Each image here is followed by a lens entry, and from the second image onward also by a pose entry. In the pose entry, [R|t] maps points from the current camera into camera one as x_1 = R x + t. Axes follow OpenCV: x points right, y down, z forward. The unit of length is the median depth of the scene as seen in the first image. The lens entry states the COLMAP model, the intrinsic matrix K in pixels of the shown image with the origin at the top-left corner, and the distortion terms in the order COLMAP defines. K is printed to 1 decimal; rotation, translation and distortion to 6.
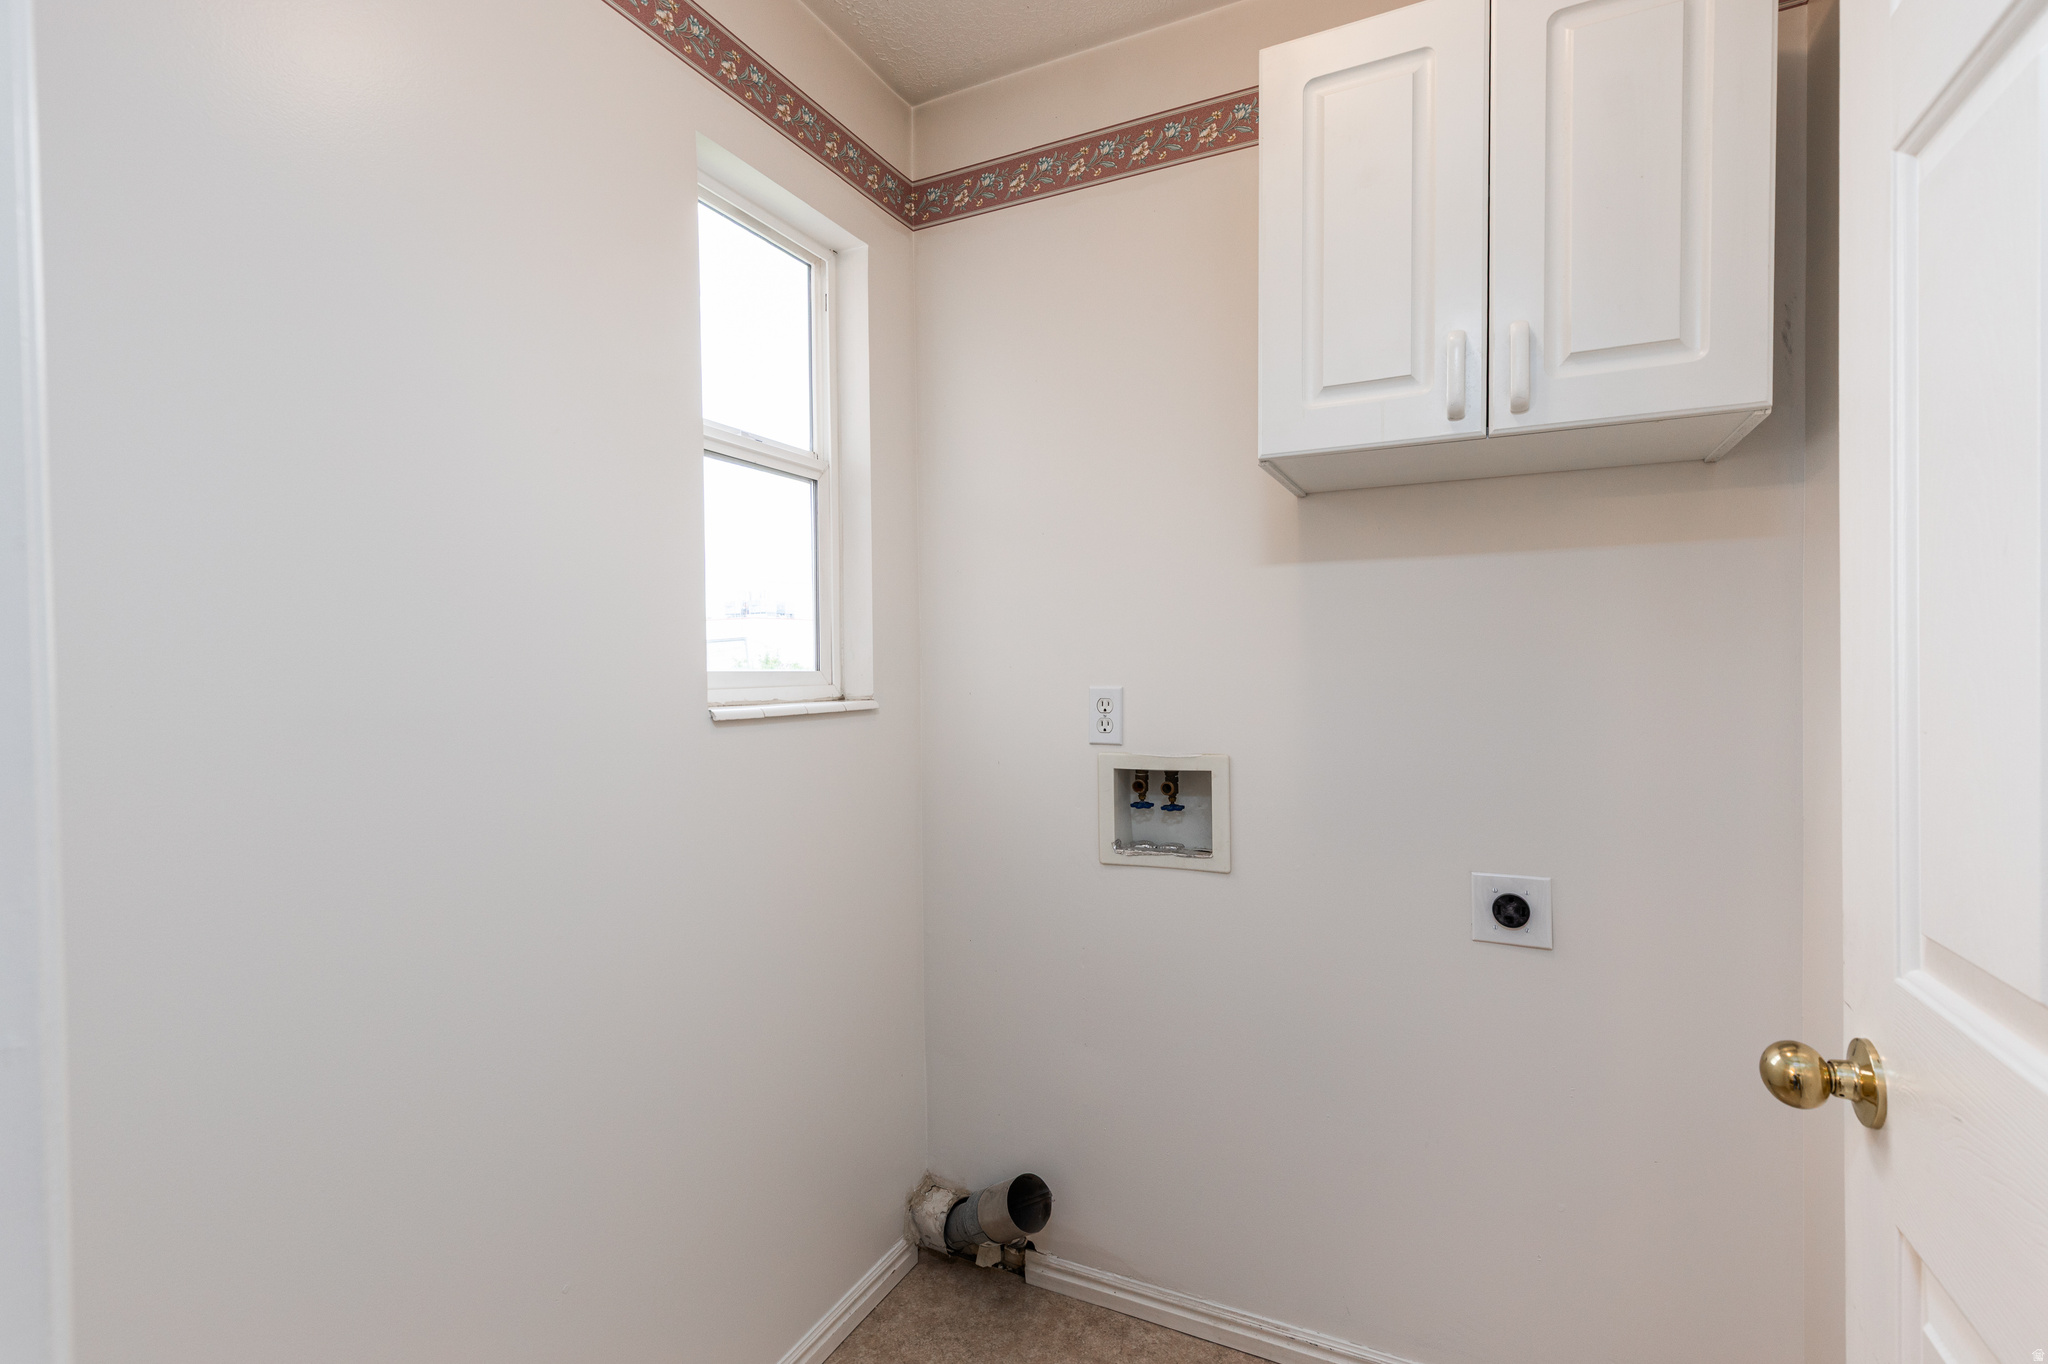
lens RADIAL K [[938.3, 0, 1024.0], [0, 938.3, 682.0], [0, 0, 1]] dist [0.010800, 0.000327]
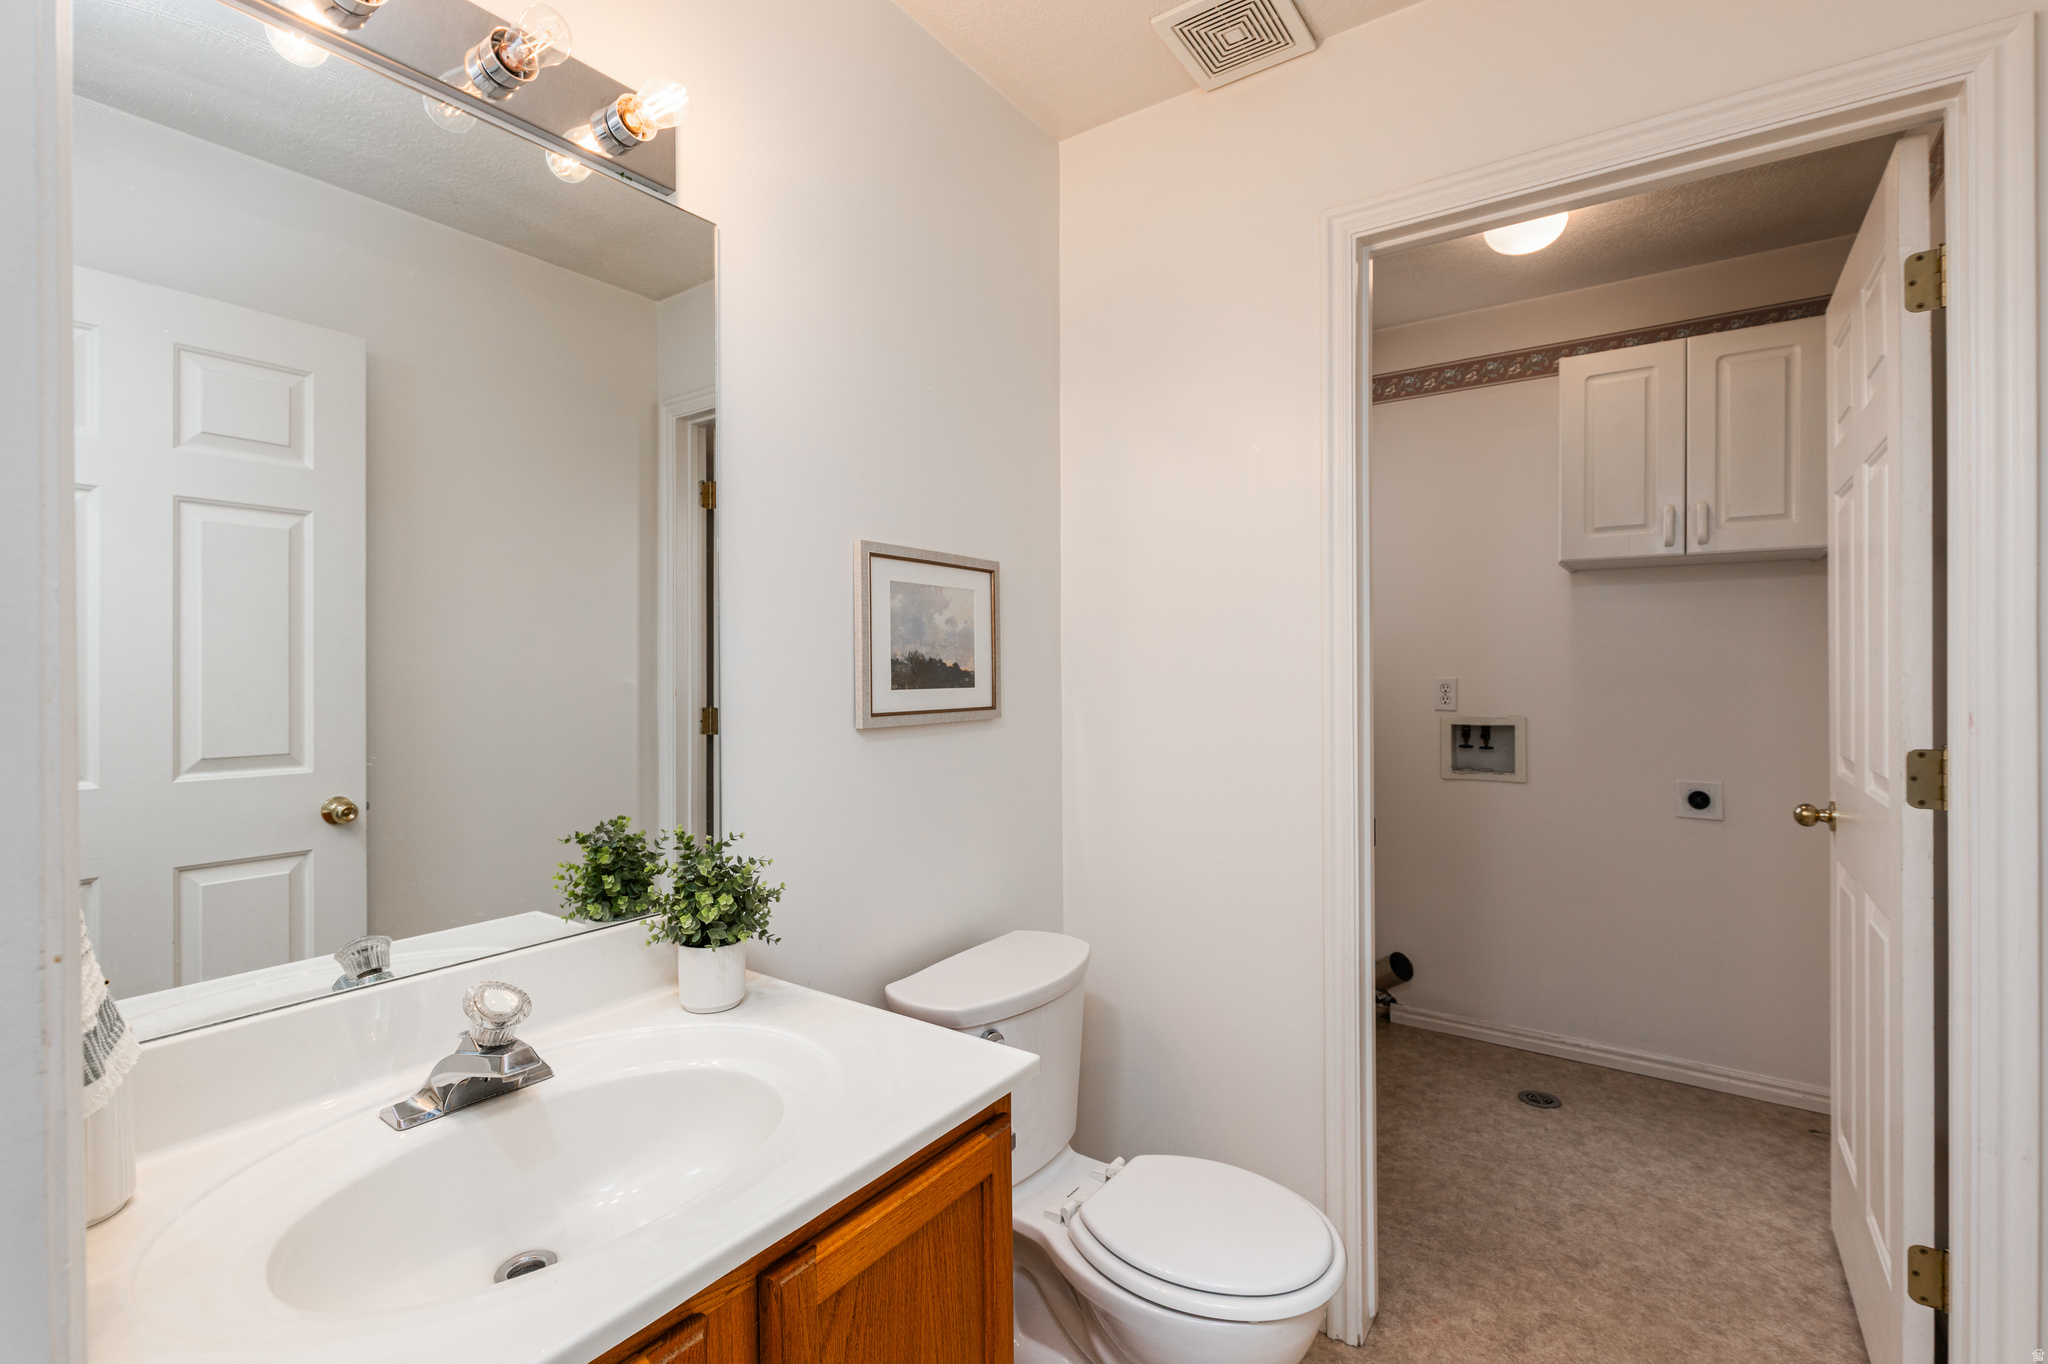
lens RADIAL K [[933.6, 0, 1020.6], [0, 933.6, 673.8], [0, 0, 1]] dist [0.002000, -0.000159]
pose [[0.987099, 0.003729, -0.160070, -0.467017], [-0.003947, 0.999992, -0.001042, 0.003281], [0.160065, 0.001661, 0.987105, -0.949146]]
